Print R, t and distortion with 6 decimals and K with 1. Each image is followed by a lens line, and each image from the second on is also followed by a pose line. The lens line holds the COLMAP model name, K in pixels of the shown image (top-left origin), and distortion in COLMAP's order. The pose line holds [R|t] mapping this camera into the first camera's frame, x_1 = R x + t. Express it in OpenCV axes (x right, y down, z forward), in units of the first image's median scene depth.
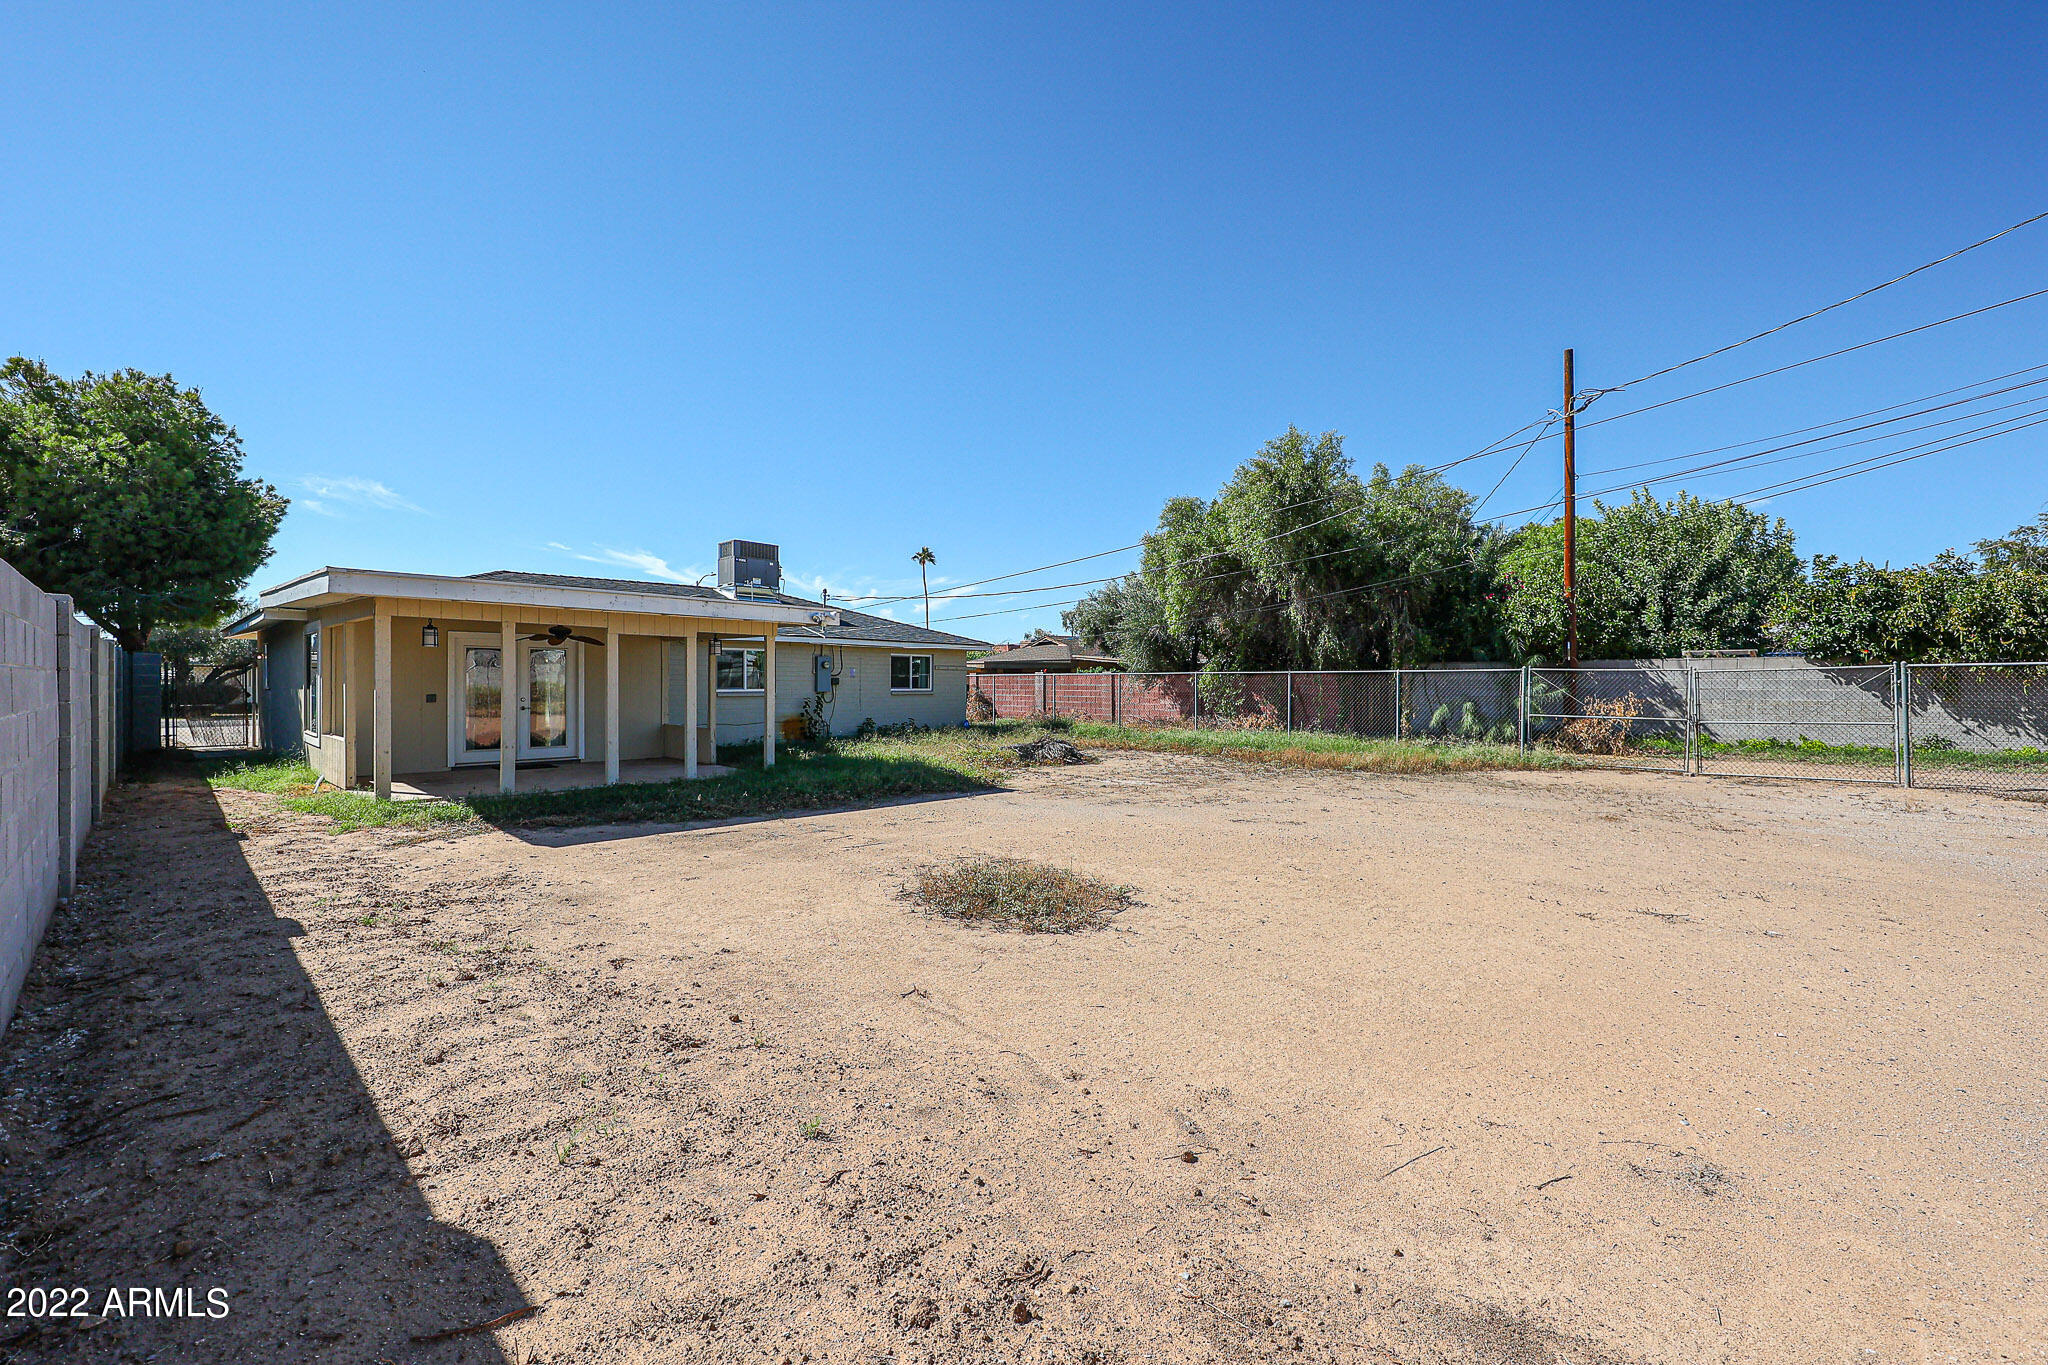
lens RADIAL K [[825.7, 0, 1019.0], [0, 825.7, 681.1], [0, 0, 1]] dist [-0.002148, -0.000051]
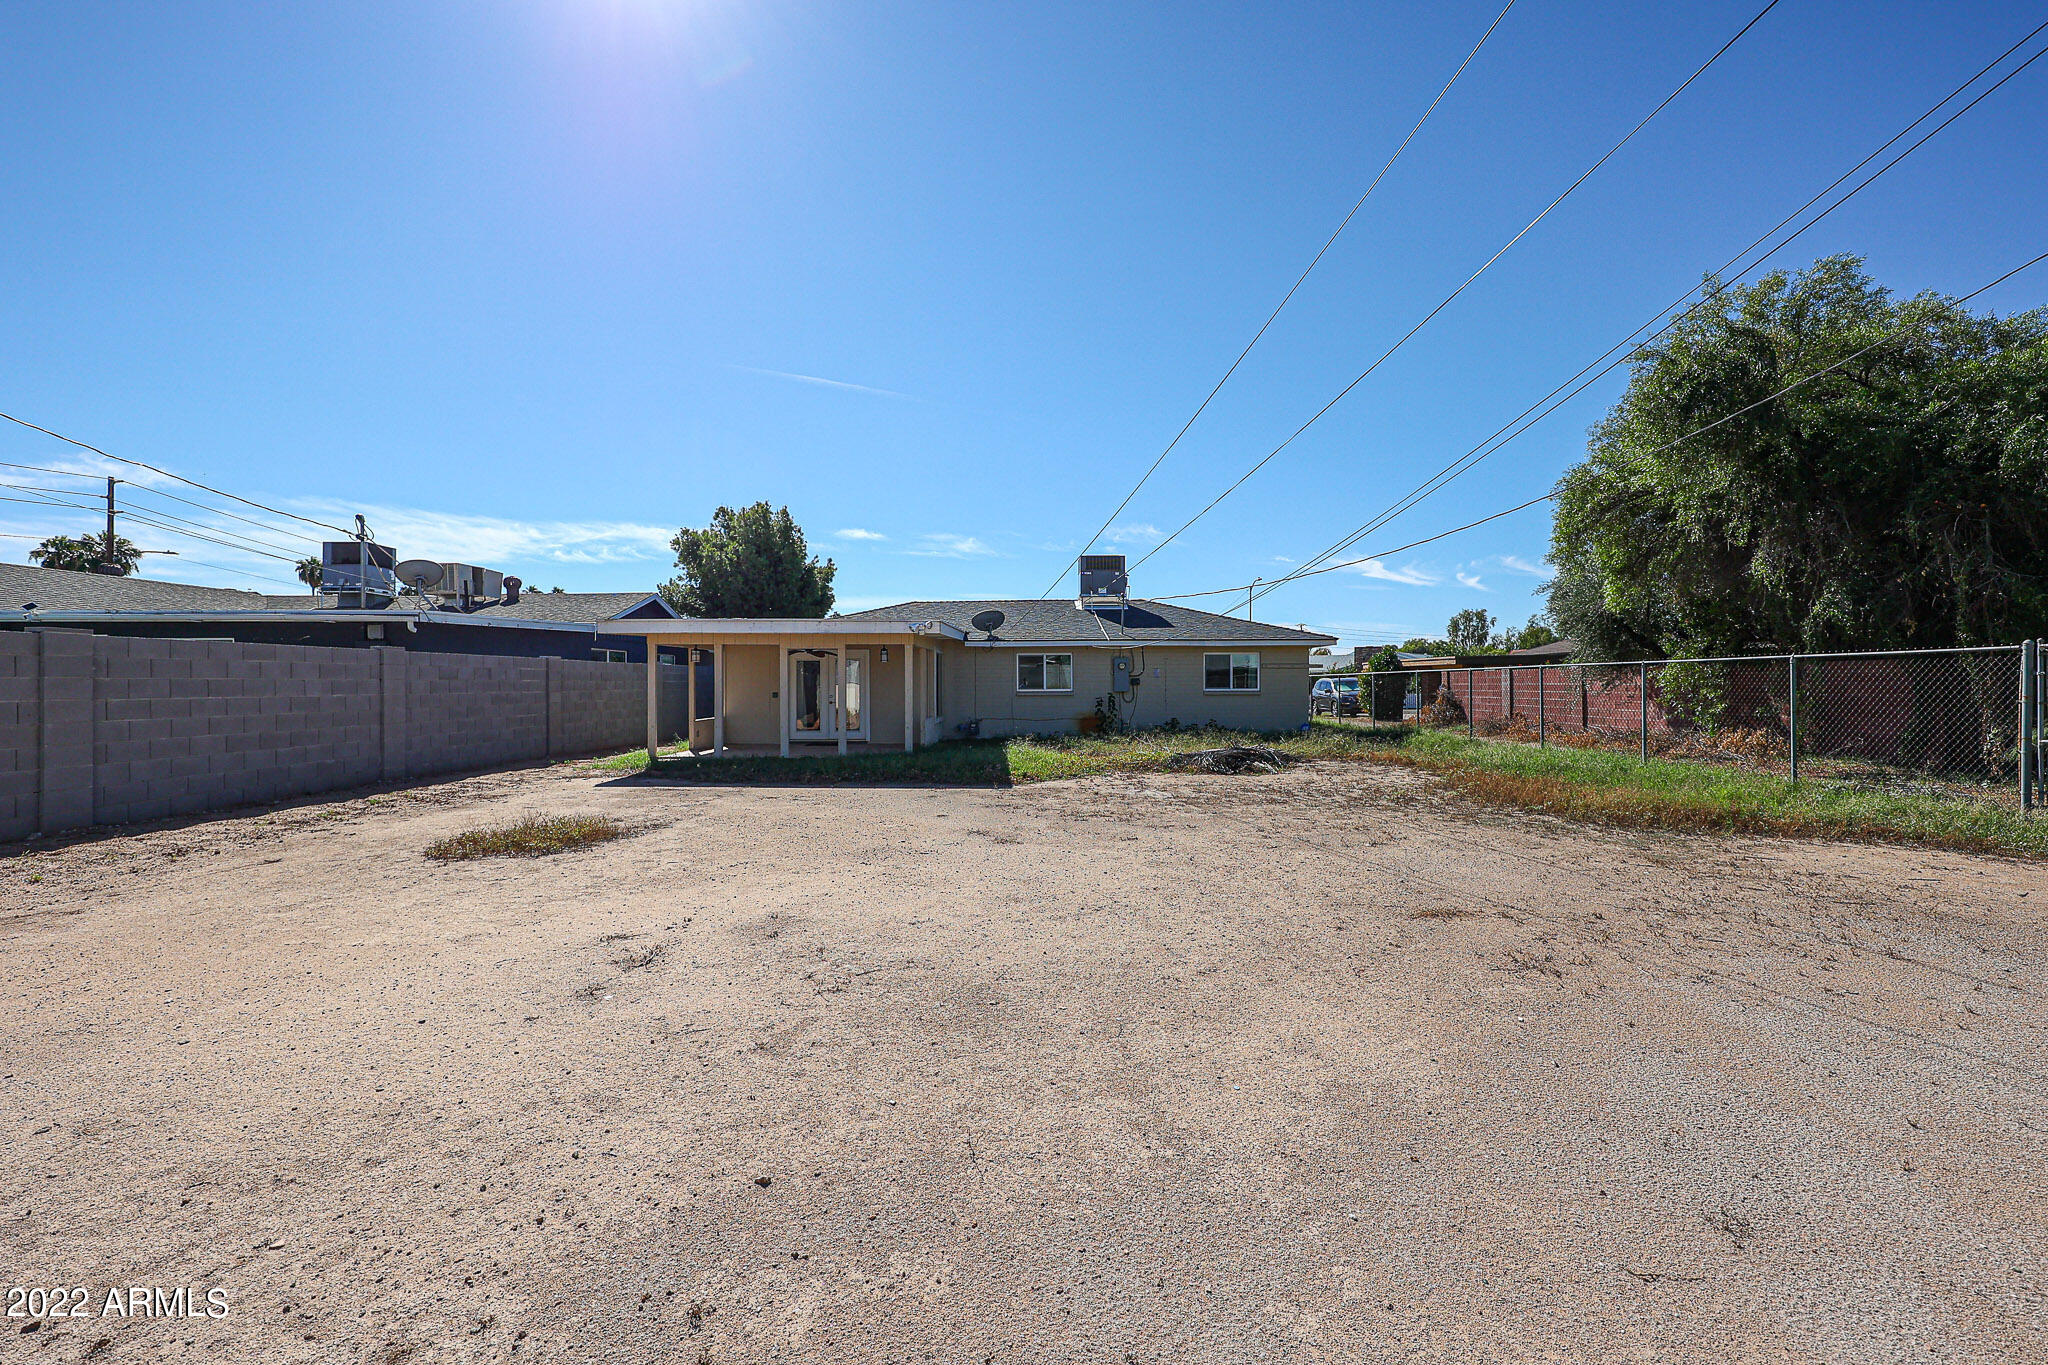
lens RADIAL K [[825.7, 0, 1021.1], [0, 825.7, 687.3], [0, 0, 1]] dist [-0.002148, -0.000051]
pose [[0.680563, -0.001415, -0.732688, 0.413171], [0.005412, 0.999981, 0.003095, 0.003796], [0.732669, -0.006072, 0.680558, 0.168749]]
